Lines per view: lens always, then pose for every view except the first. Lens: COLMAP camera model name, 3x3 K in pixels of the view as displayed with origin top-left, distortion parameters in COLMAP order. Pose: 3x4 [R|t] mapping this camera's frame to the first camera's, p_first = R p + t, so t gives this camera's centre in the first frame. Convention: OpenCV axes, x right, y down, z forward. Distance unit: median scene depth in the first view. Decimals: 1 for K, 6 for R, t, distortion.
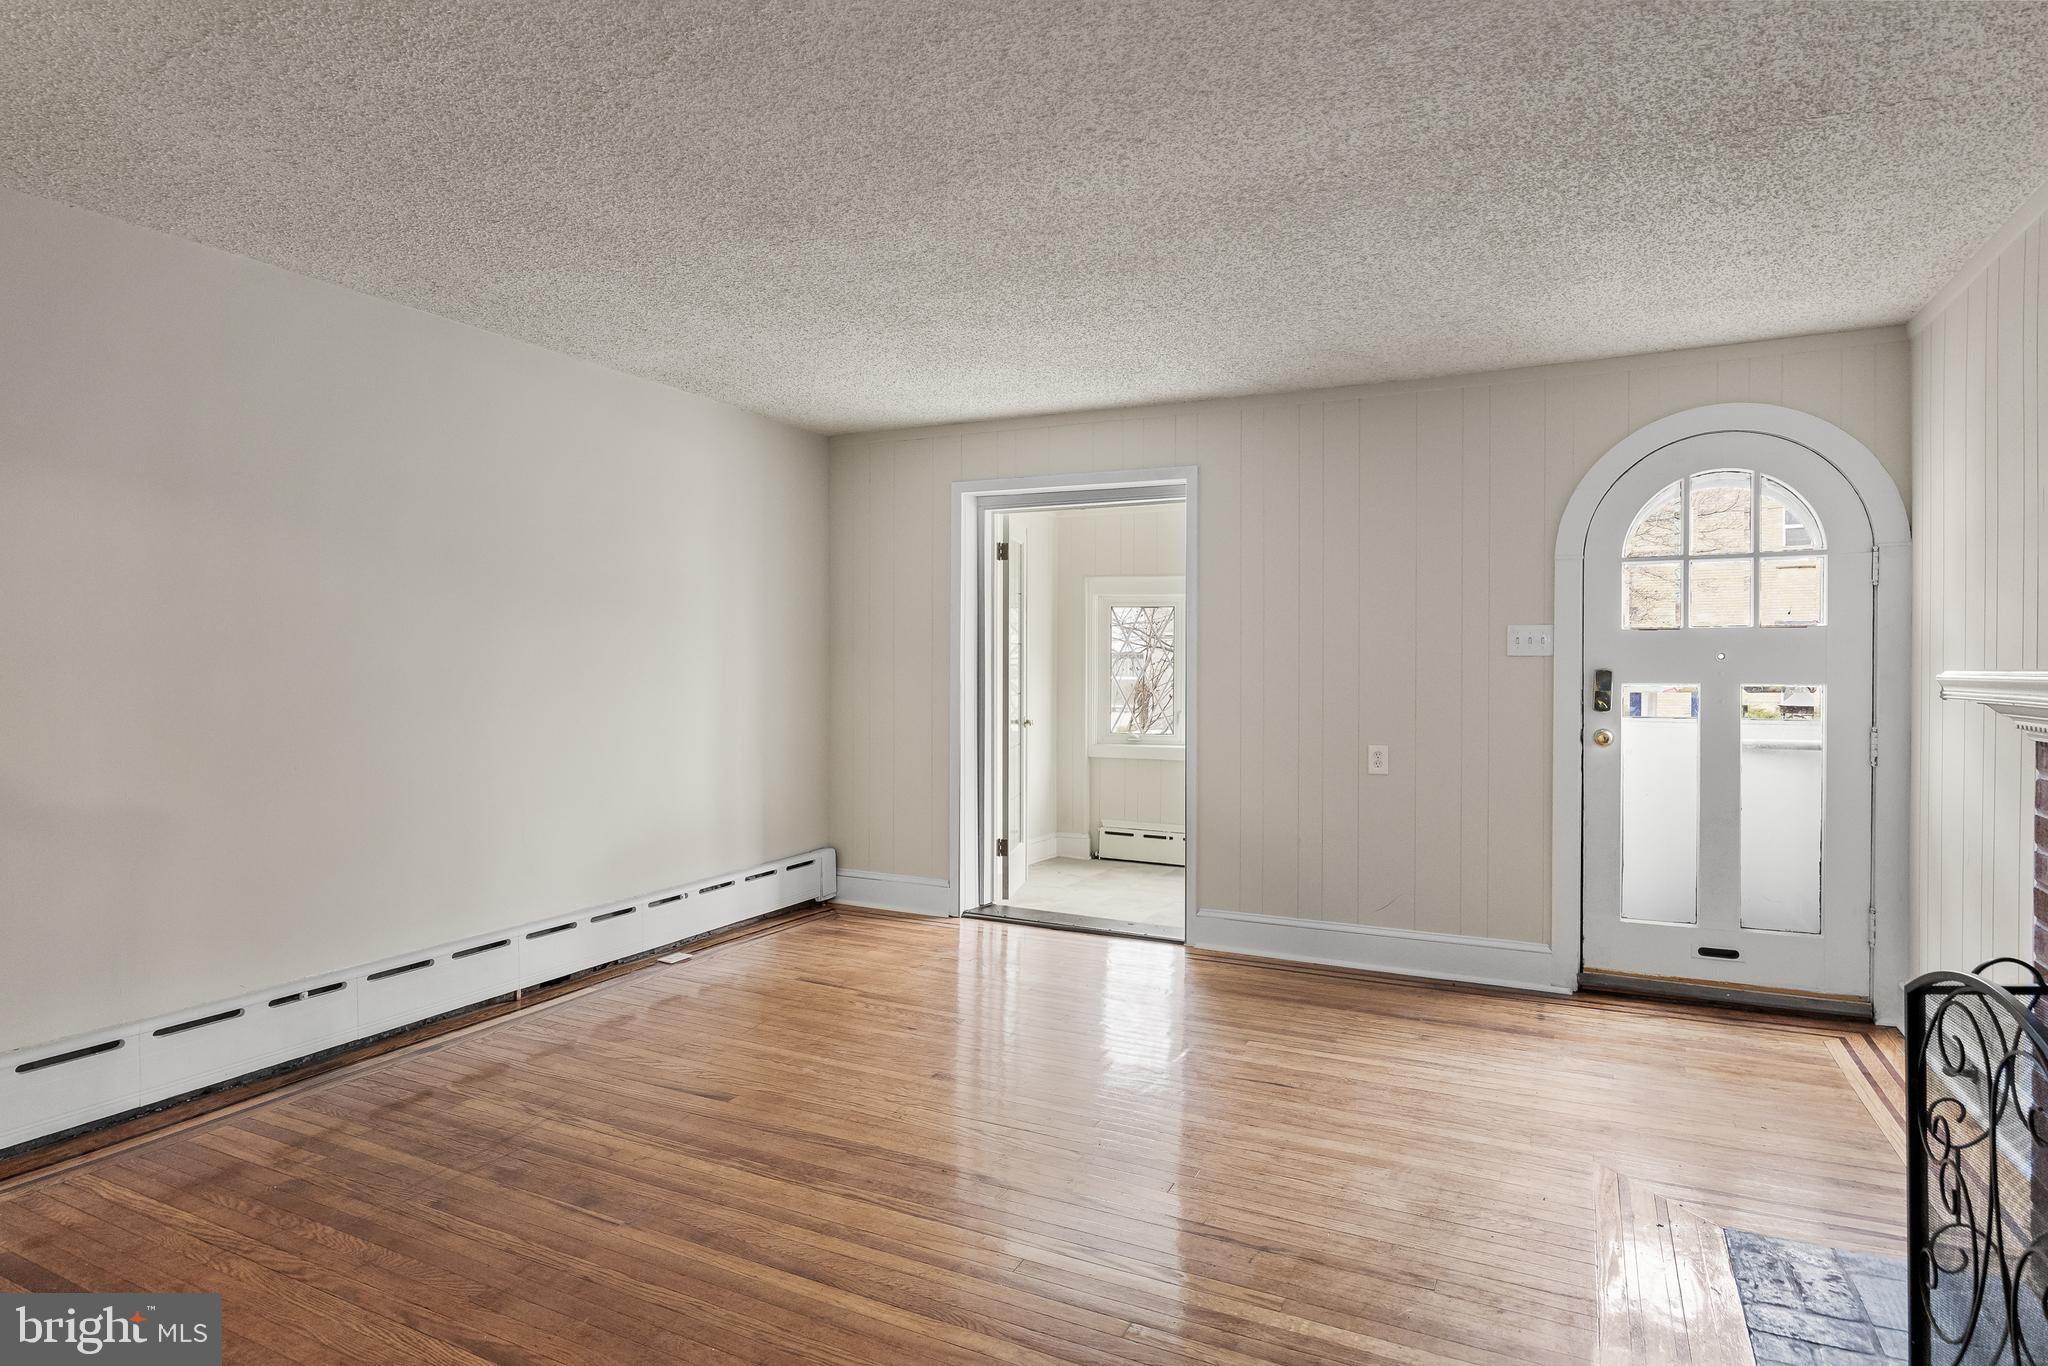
lens RADIAL K [[1103.4, 0, 1023.8], [0, 1103.4, 672.0], [0, 0, 1]] dist [-0.017693, -0.000706]
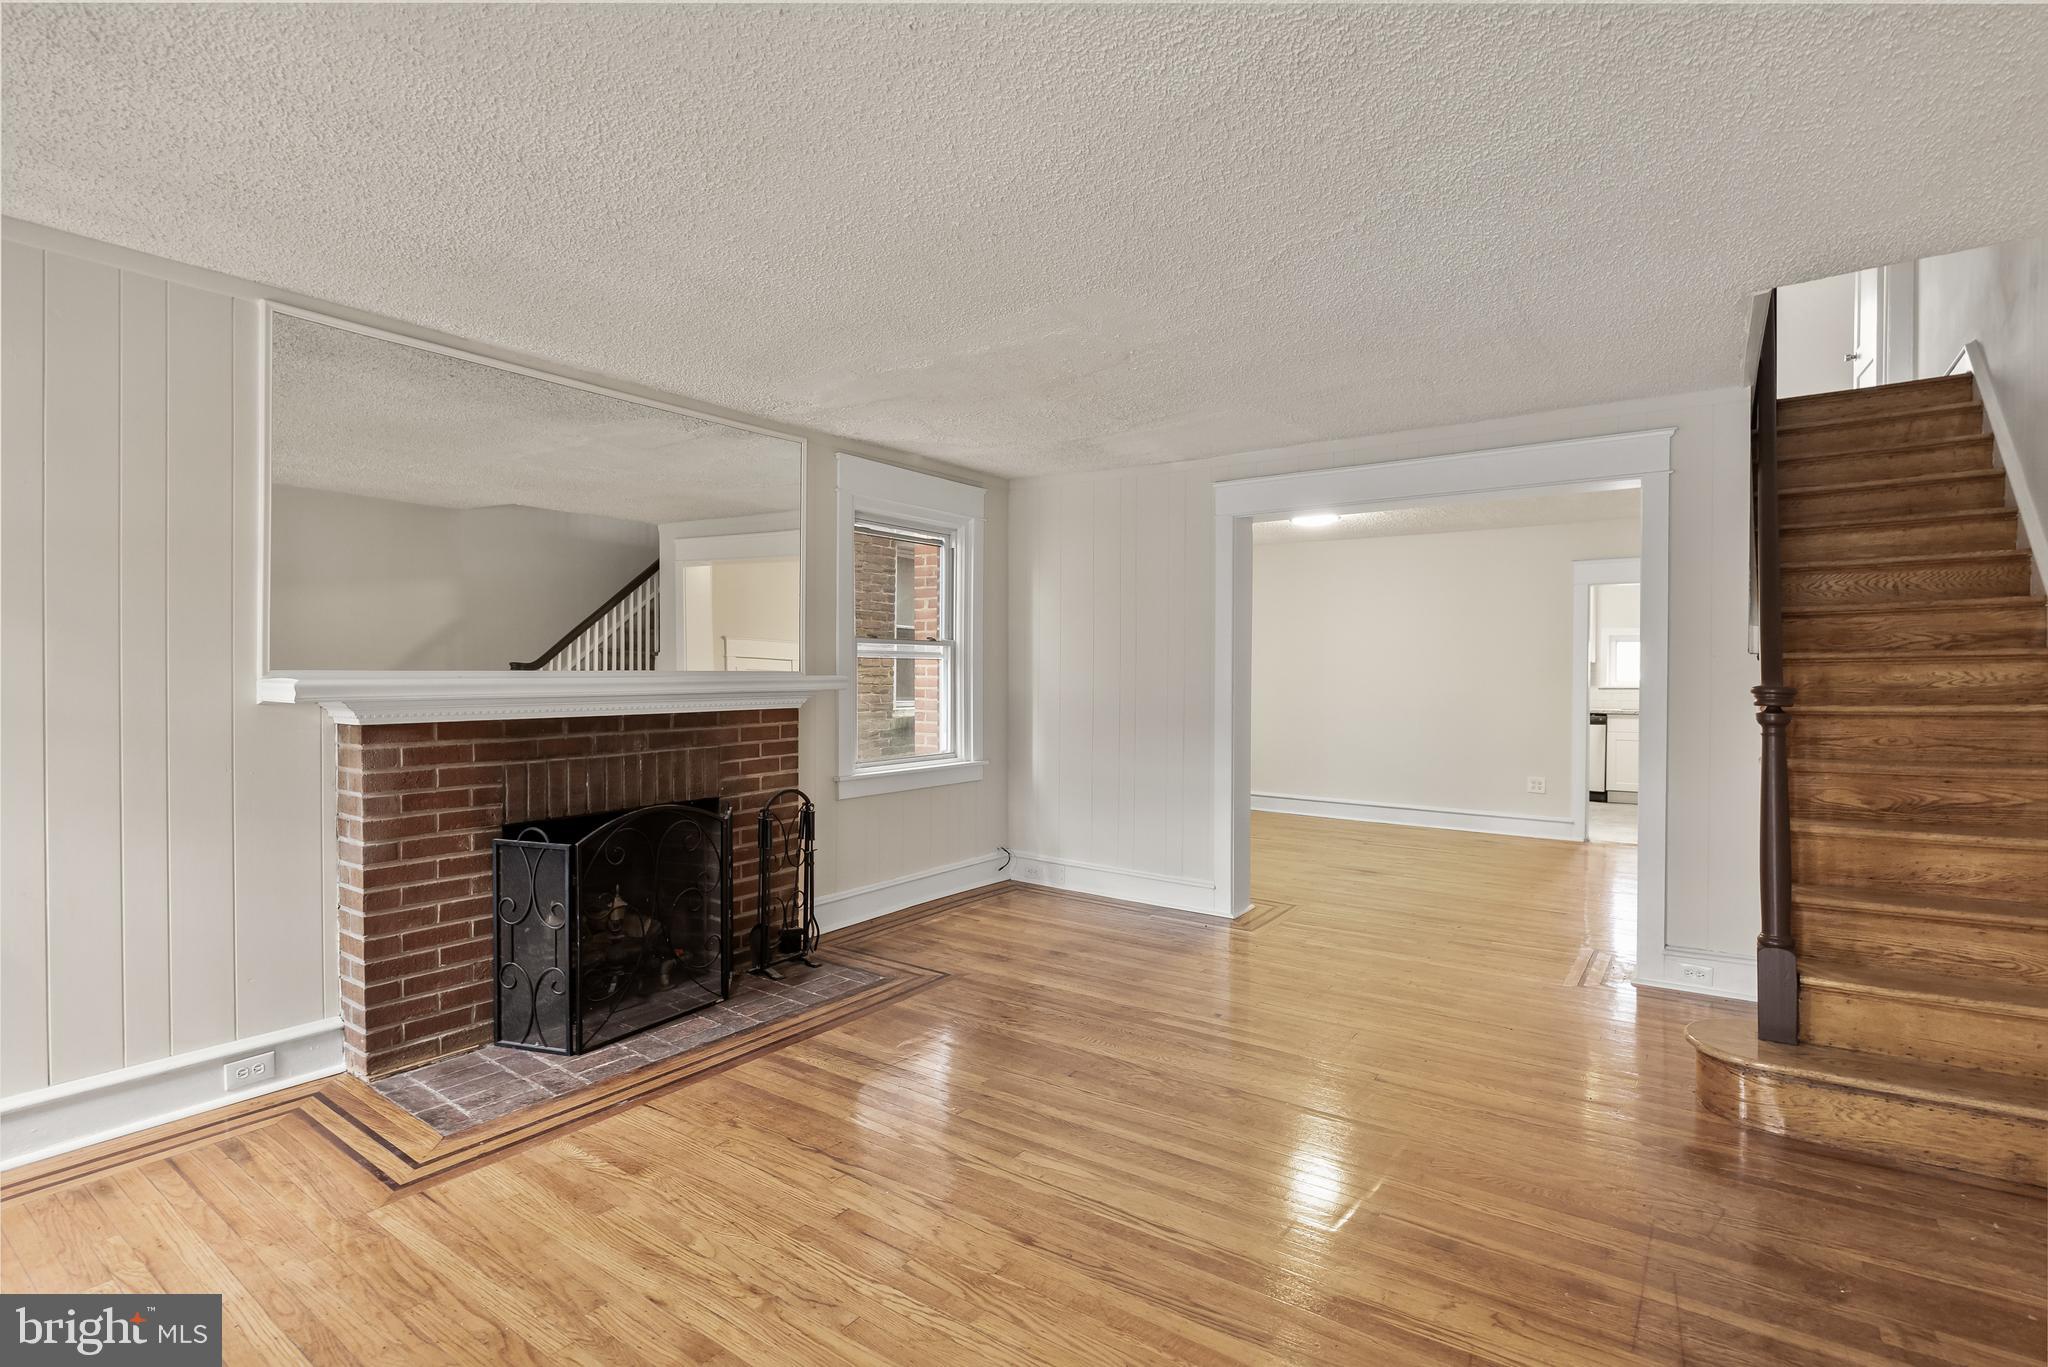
lens RADIAL K [[968.4, 0, 1020.9], [0, 968.4, 679.0], [0, 0, 1]] dist [0.000648, -0.000538]
pose [[-0.987586, -0.005997, 0.156966, -0.103614], [-0.003508, 0.999864, 0.016126, -0.014410], [-0.157042, 0.015375, -0.987472, 1.200012]]
